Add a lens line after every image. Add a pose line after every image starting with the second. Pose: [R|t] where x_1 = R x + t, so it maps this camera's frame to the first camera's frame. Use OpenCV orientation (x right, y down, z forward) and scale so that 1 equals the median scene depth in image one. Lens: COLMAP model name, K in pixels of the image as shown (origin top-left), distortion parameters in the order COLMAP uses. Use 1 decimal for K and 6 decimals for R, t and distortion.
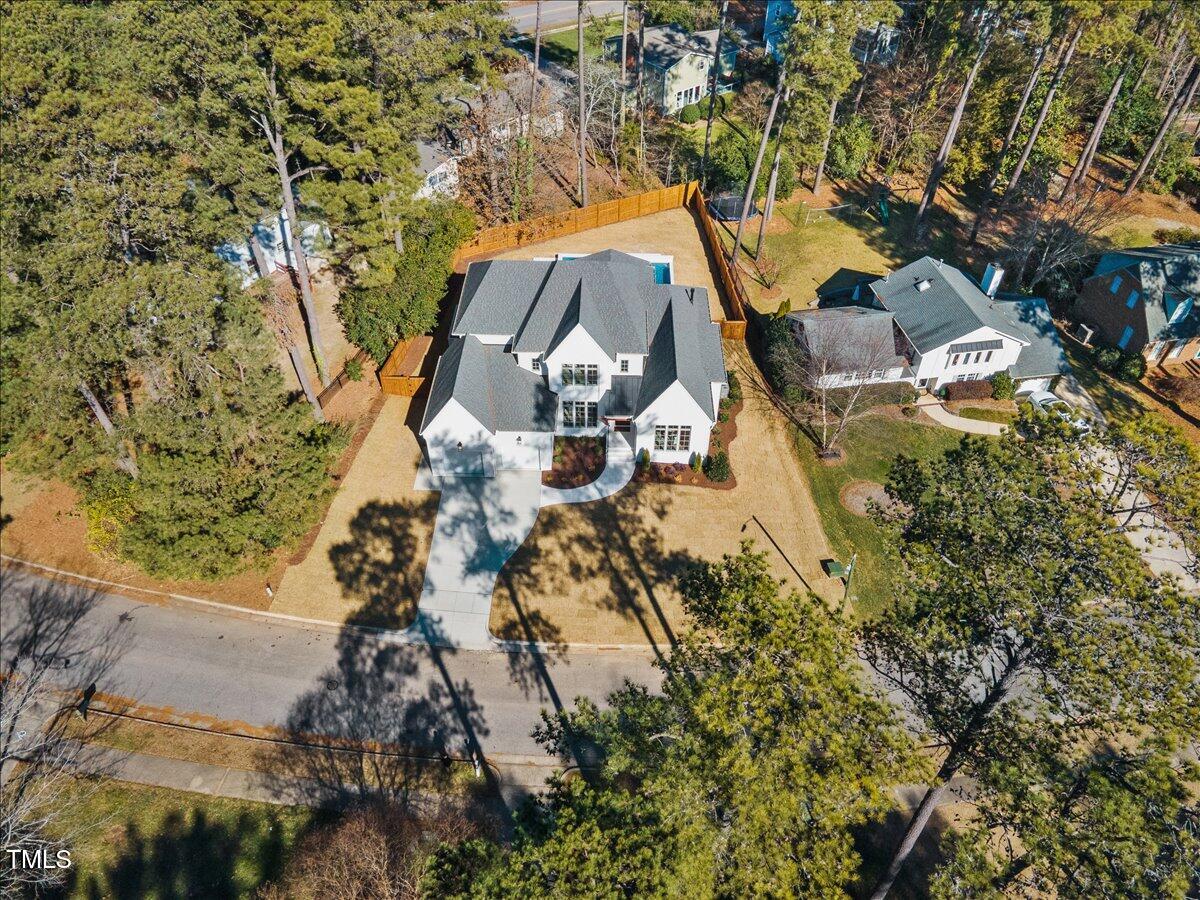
lens RADIAL K [[878.3, 0, 601.6], [0, 878.3, 447.7], [0, 0, 1]] dist [0.042277, 0.016428]
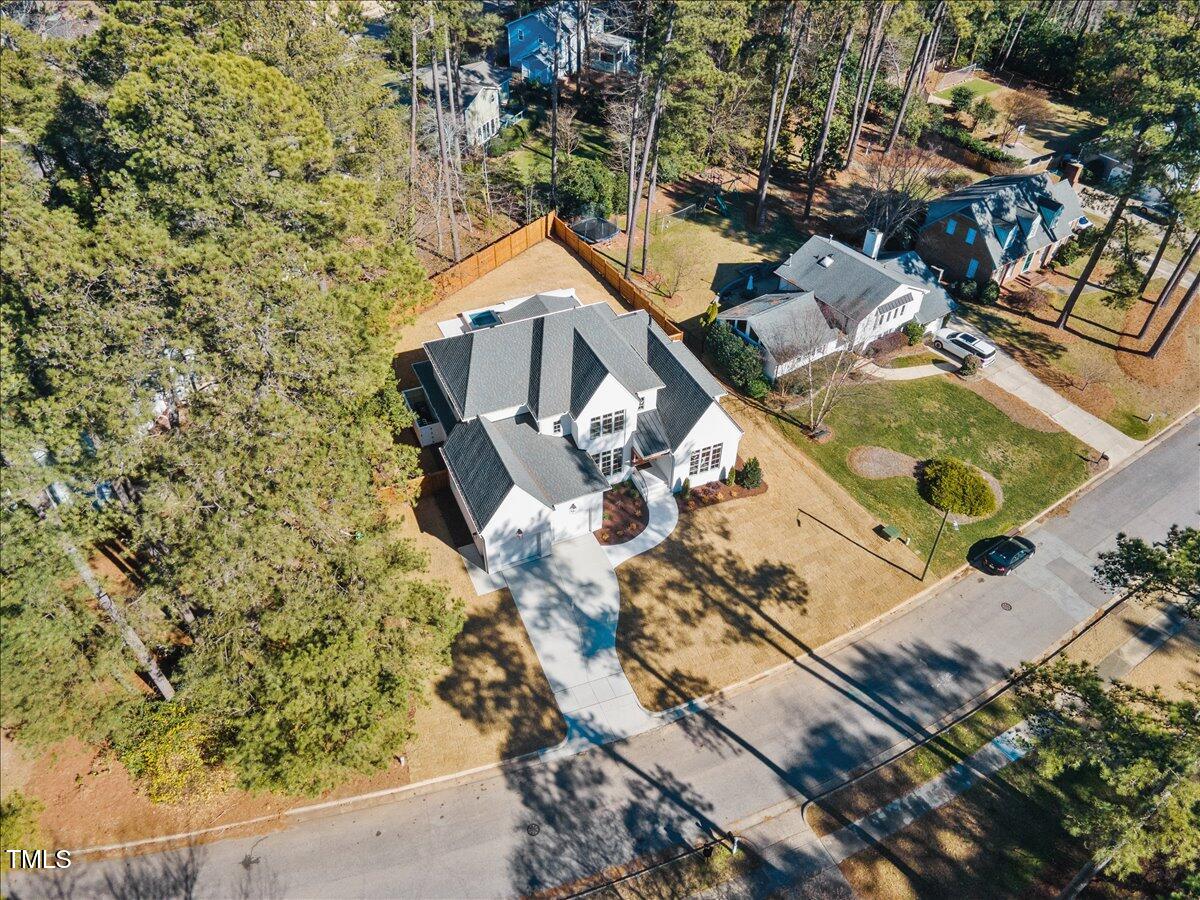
lens RADIAL K [[878.3, 0, 600.8], [0, 878.3, 450.1], [0, 0, 1]] dist [0.042277, 0.016428]
pose [[0.902596, -0.283098, 0.324309, -0.357370], [0.288457, 0.956940, 0.032524, -0.090583], [-0.319552, 0.064193, 0.945392, 0.090901]]
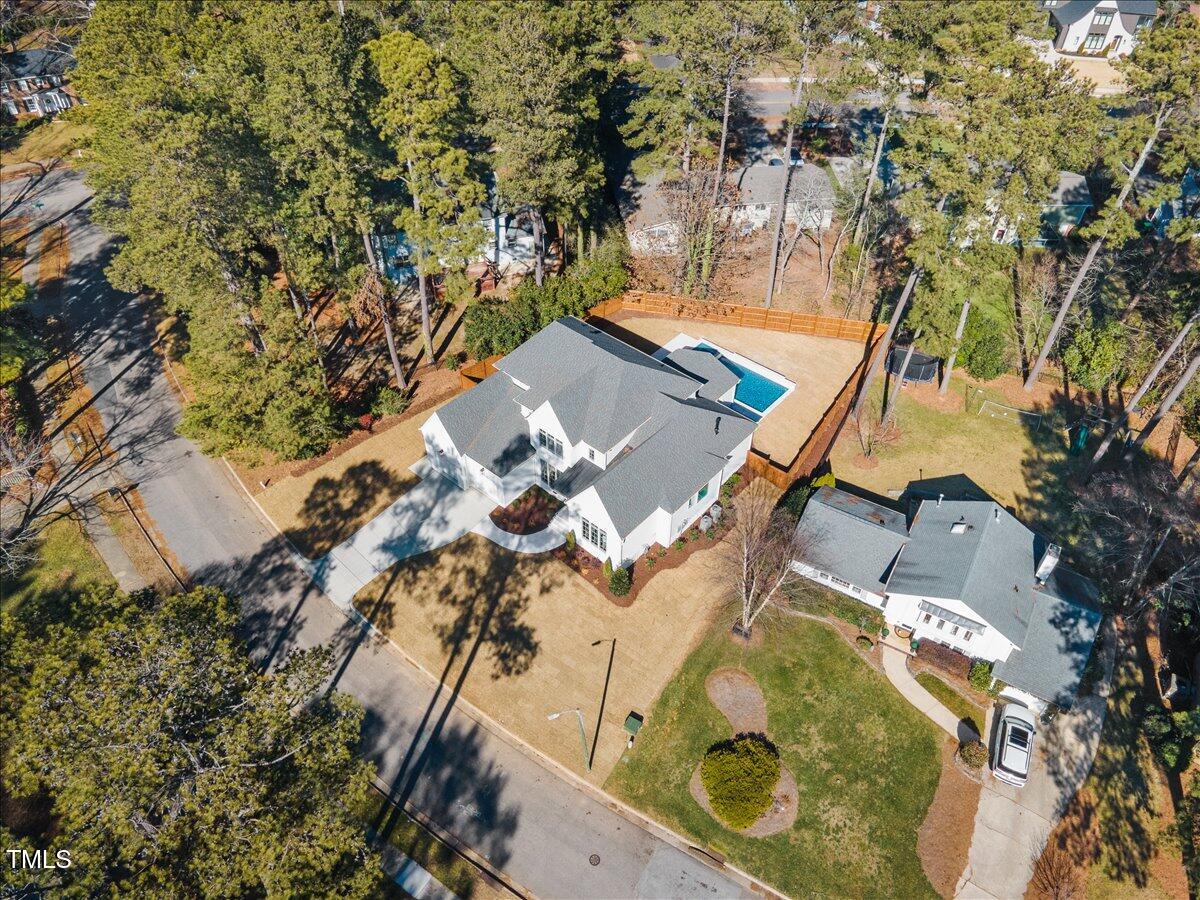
lens RADIAL K [[878.3, 0, 597.5], [0, 878.3, 454.0], [0, 0, 1]] dist [0.042277, 0.016428]
pose [[0.767102, 0.441212, -0.465711, 0.545568], [-0.437555, 0.890720, 0.123138, -0.234981], [0.469148, 0.109315, 0.876328, 0.065199]]
